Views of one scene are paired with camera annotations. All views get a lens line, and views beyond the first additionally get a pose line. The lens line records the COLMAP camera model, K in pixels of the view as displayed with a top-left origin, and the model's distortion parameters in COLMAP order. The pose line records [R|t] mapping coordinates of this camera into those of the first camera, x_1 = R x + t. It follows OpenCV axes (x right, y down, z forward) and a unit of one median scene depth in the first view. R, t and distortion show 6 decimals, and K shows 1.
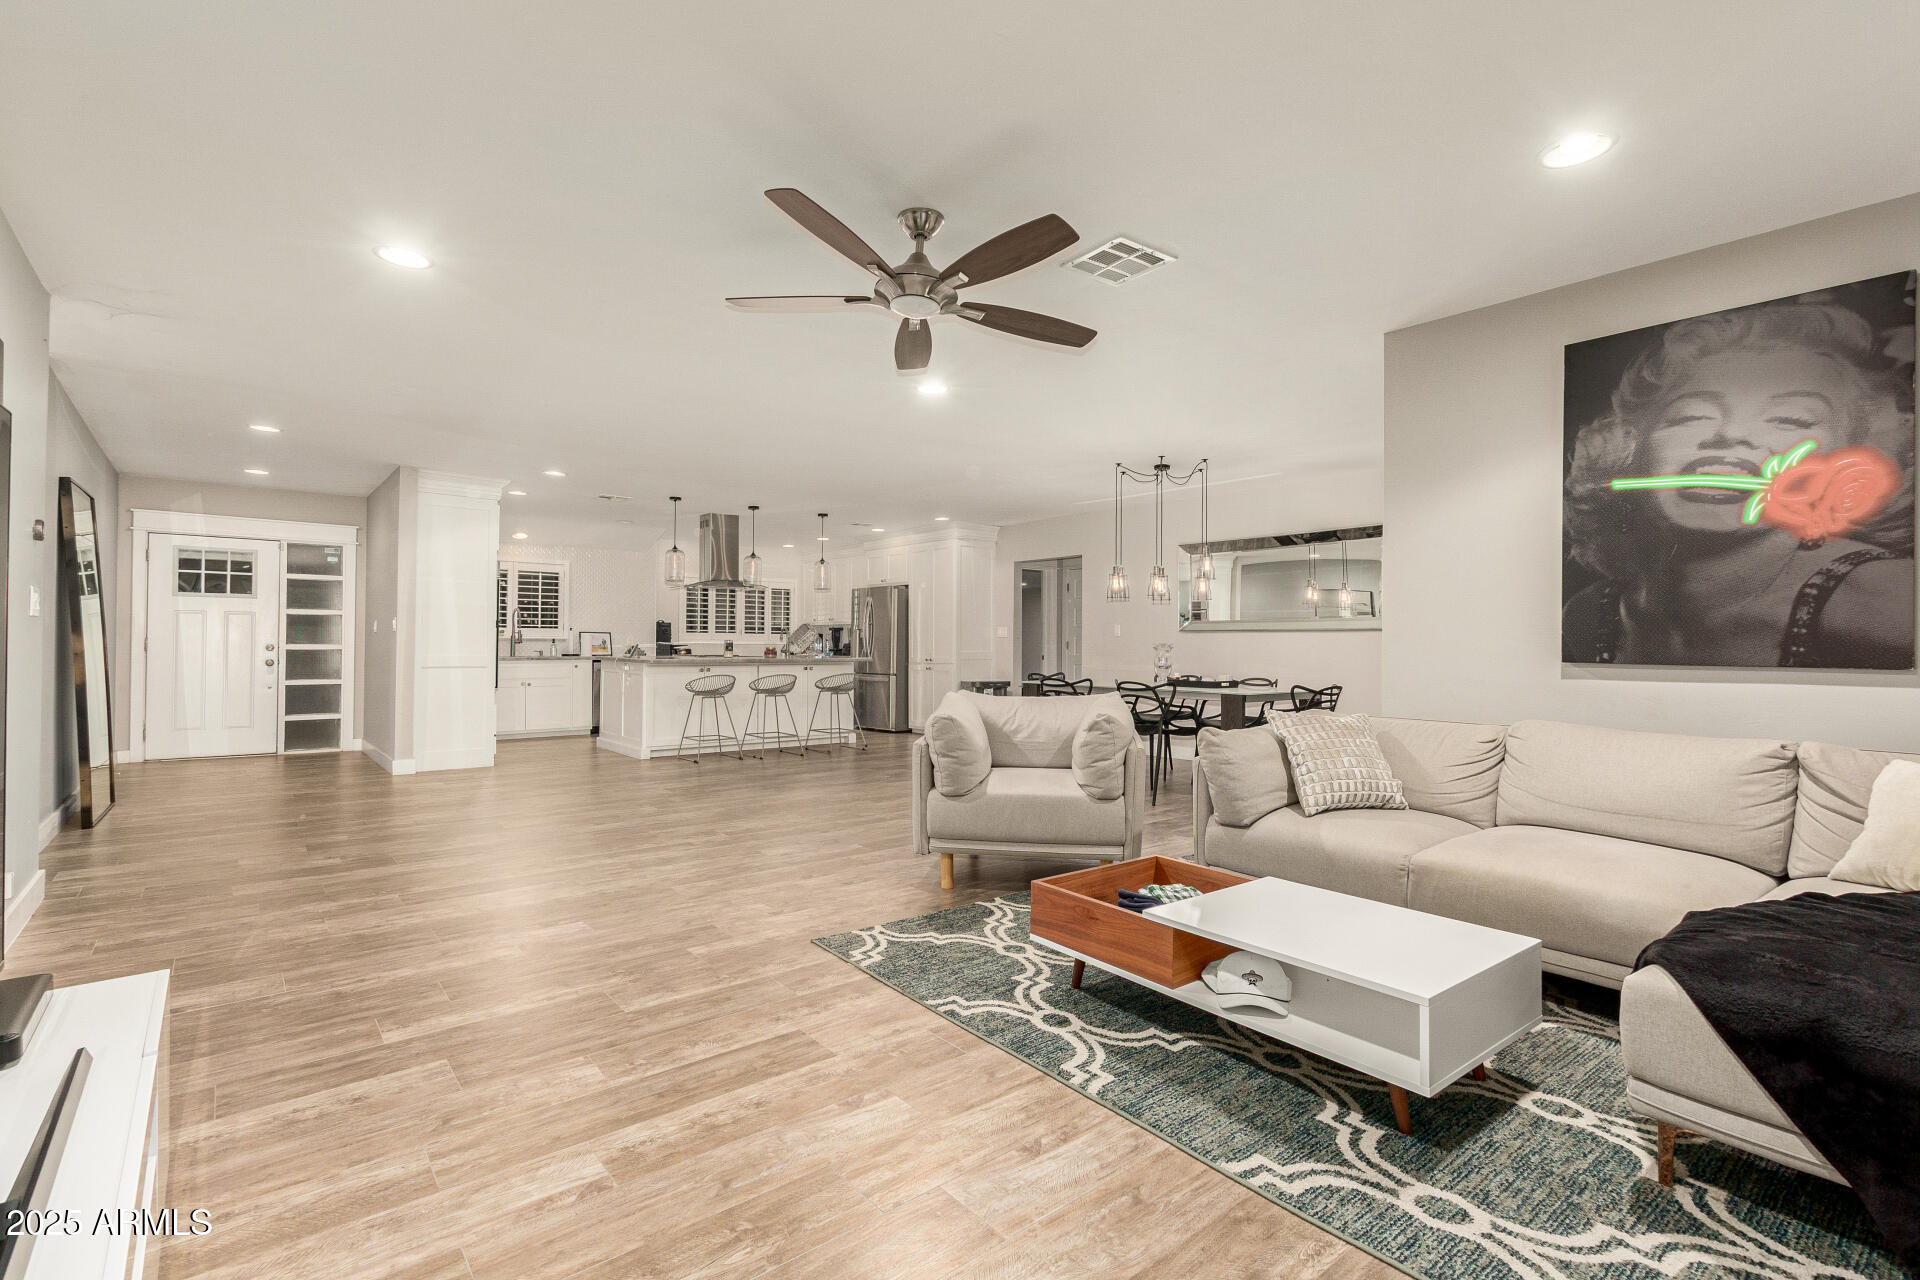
lens RADIAL K [[880.4, 0, 958.3], [0, 880.4, 632.4], [0, 0, 1]] dist [0.003897, -0.000565]
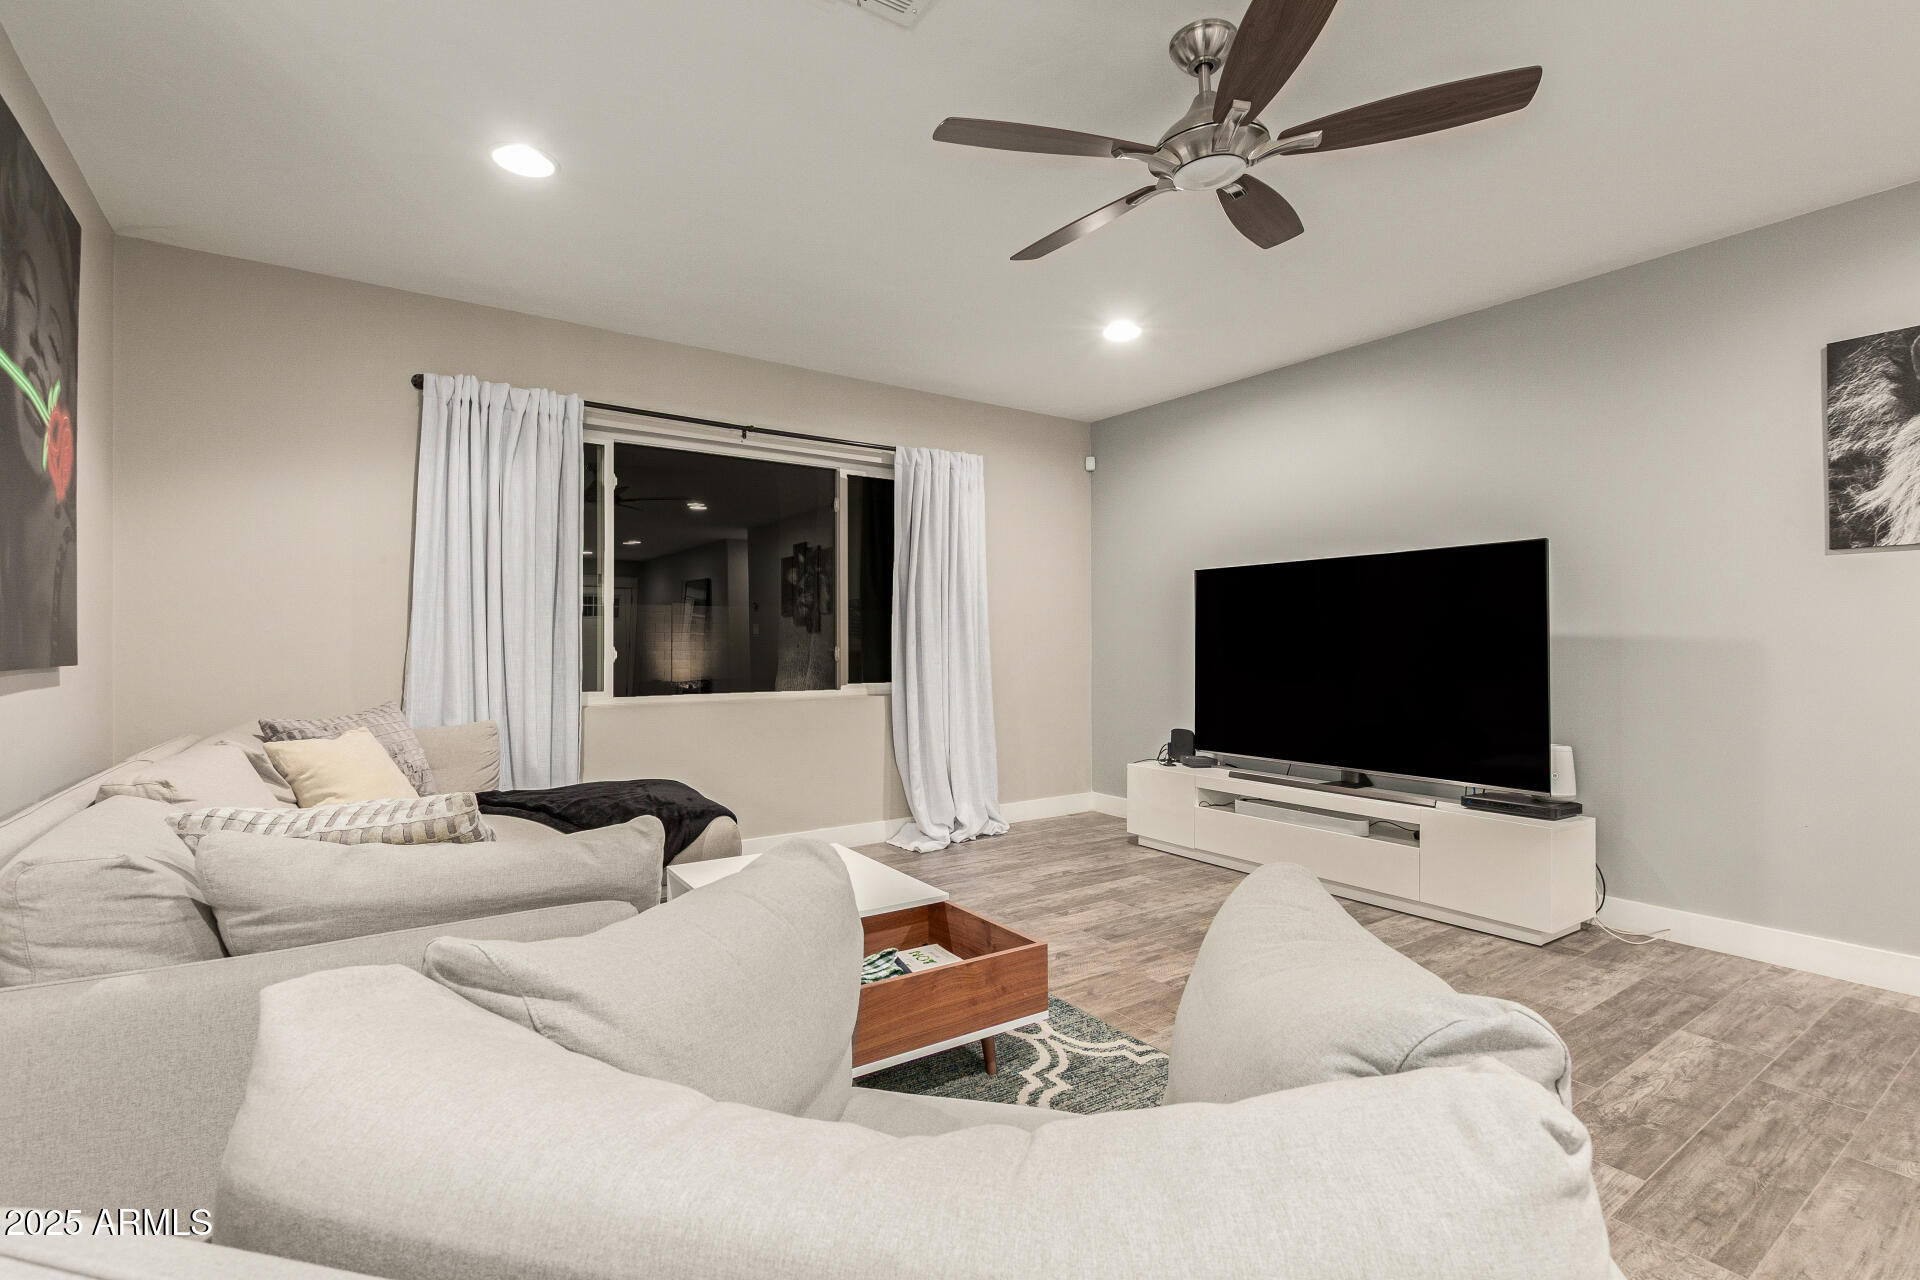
lens RADIAL K [[878.9, 0, 955.5], [0, 878.9, 640.1], [0, 0, 1]] dist [0.009049, -0.001360]
pose [[-0.996478, -0.006394, 0.083615, 0.097455], [-0.007697, 0.999854, -0.015273, 0.022110], [-0.083505, -0.015863, -0.996381, 1.739435]]
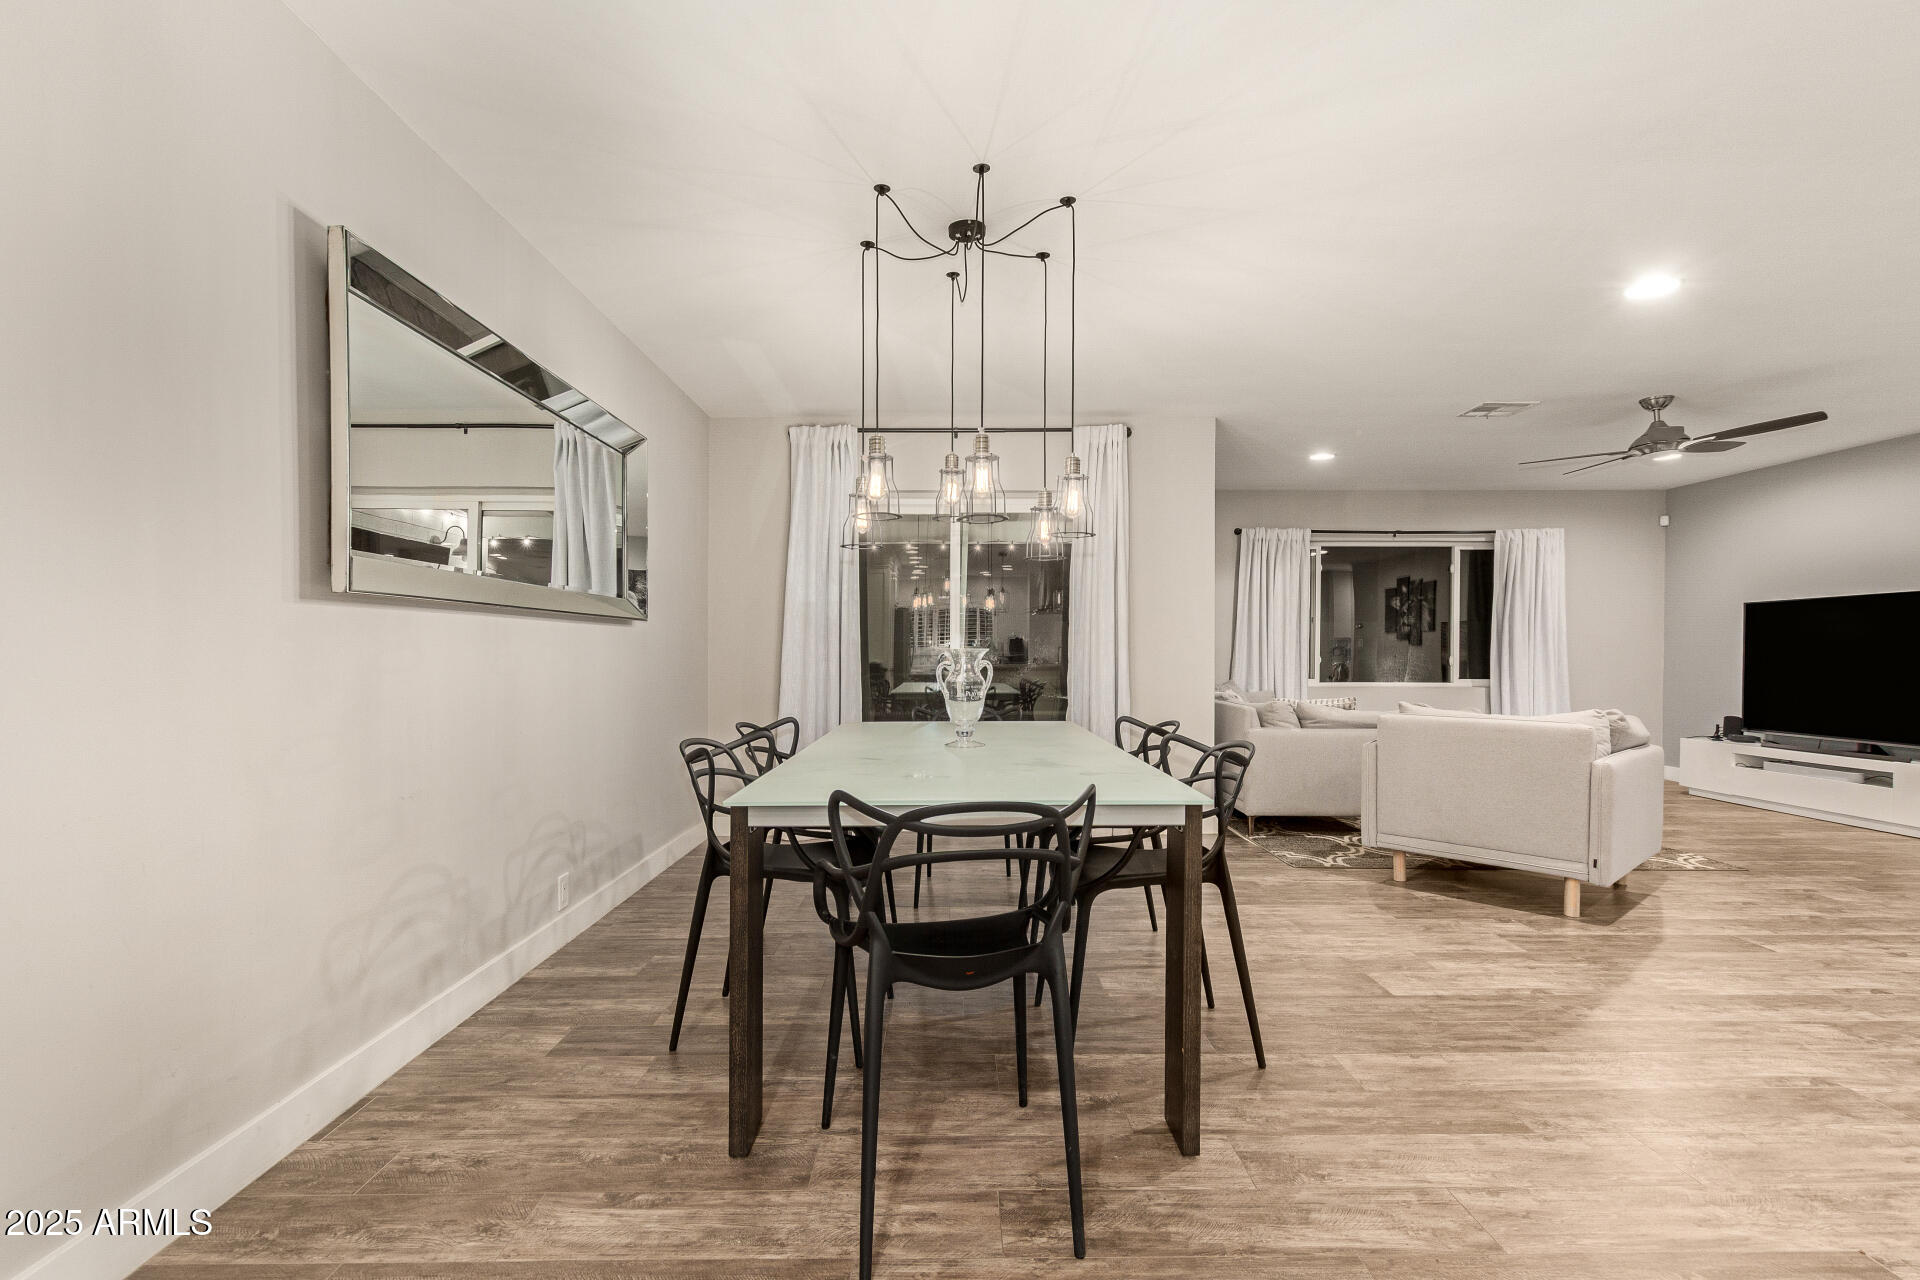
lens RADIAL K [[880.7, 0, 952.2], [0, 880.7, 668.9], [0, 0, 1]] dist [0.002397, 0.000351]
pose [[-0.769682, -0.021014, 0.638081, -0.090892], [-0.016861, 0.999779, 0.012587, 0.041957], [-0.638205, -0.001071, -0.769866, 3.179457]]
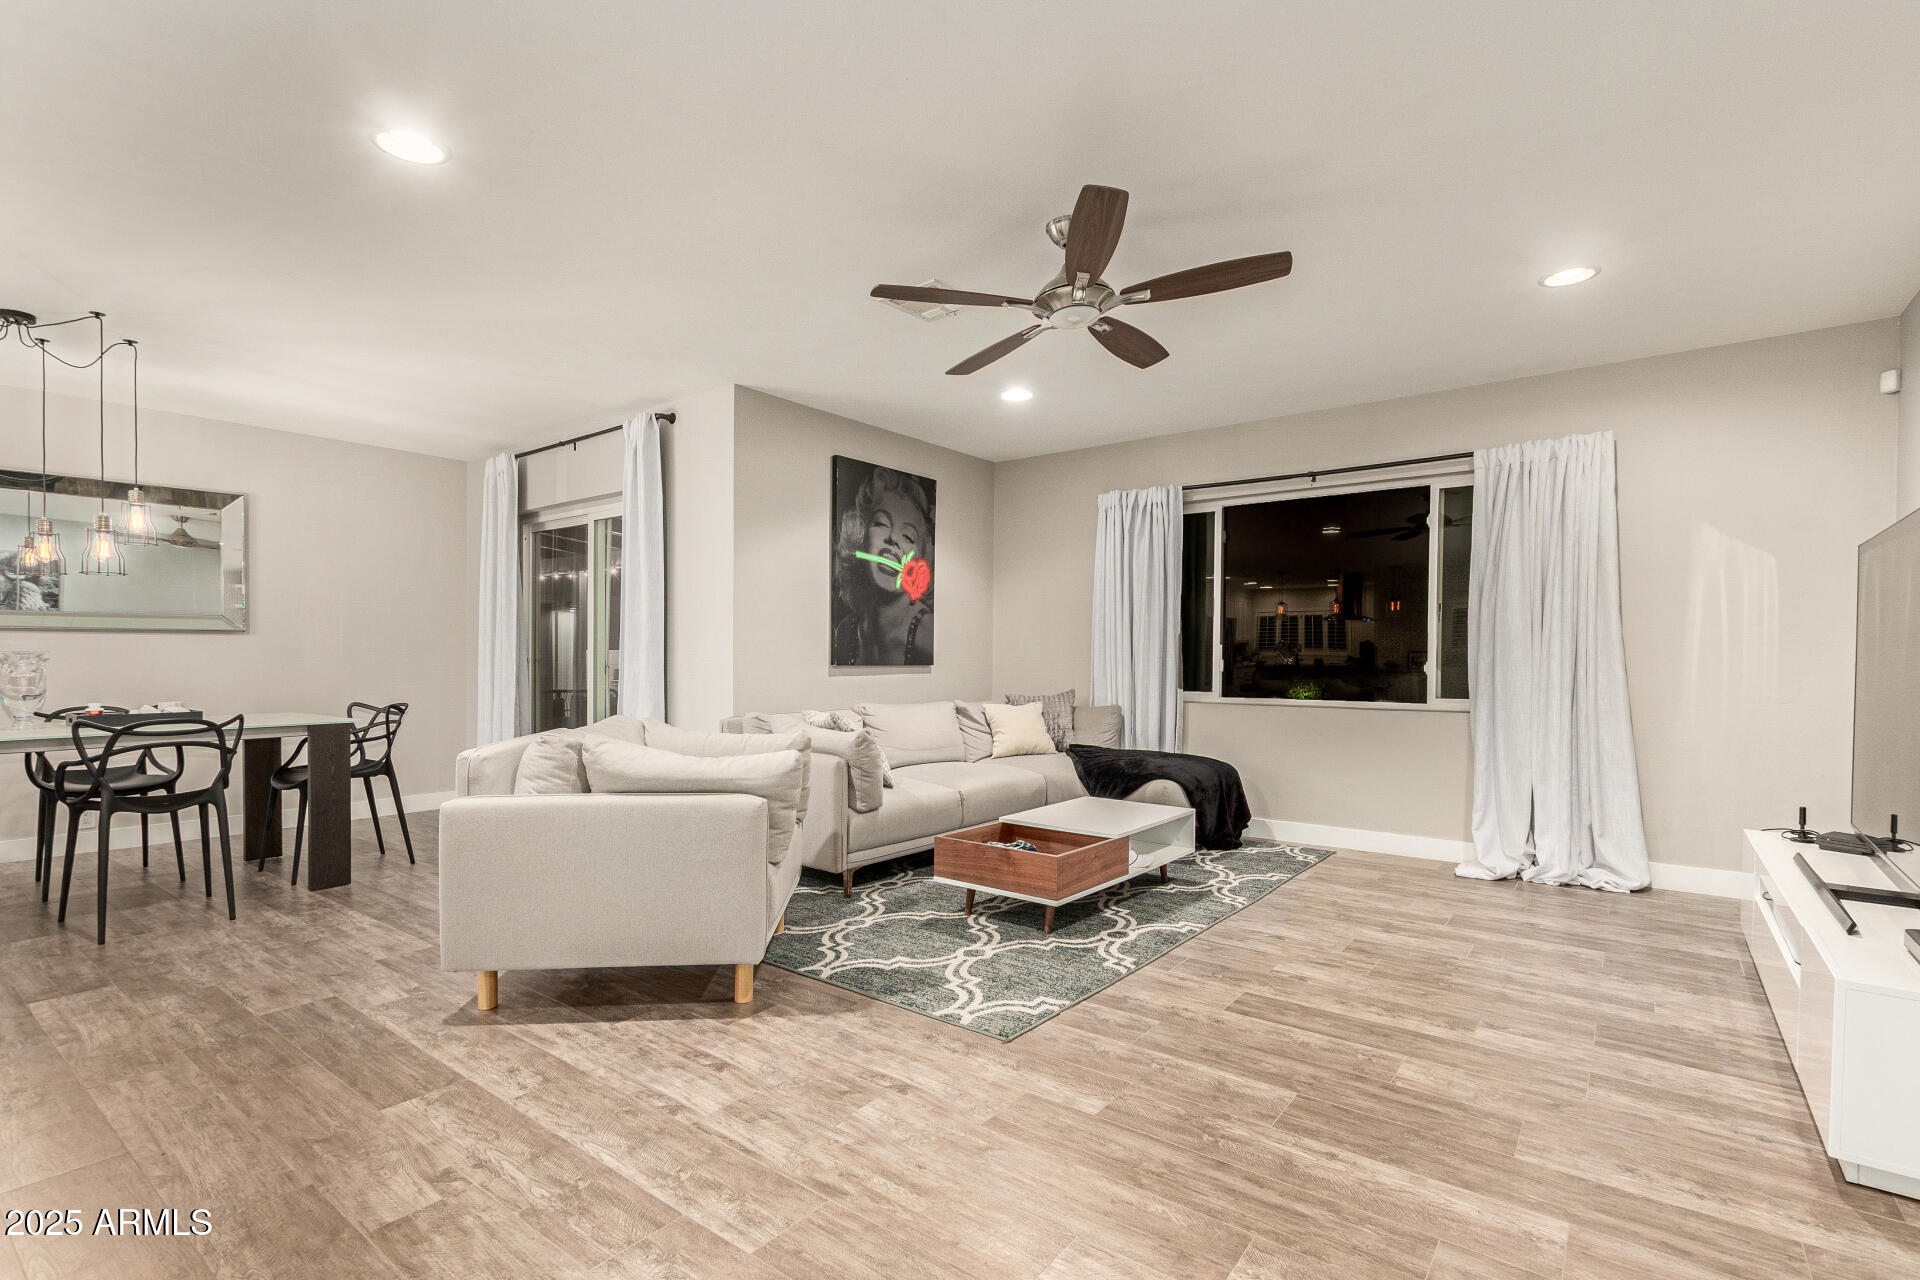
lens RADIAL K [[887.1, 0, 962.1], [0, 887.1, 670.9], [0, 0, 1]] dist [0.002480, -0.000496]
pose [[-0.224643, -0.024108, 0.974143, -1.008539], [-0.017203, 0.999636, 0.020771, 0.009410], [-0.974289, -0.012092, -0.224976, 1.350465]]
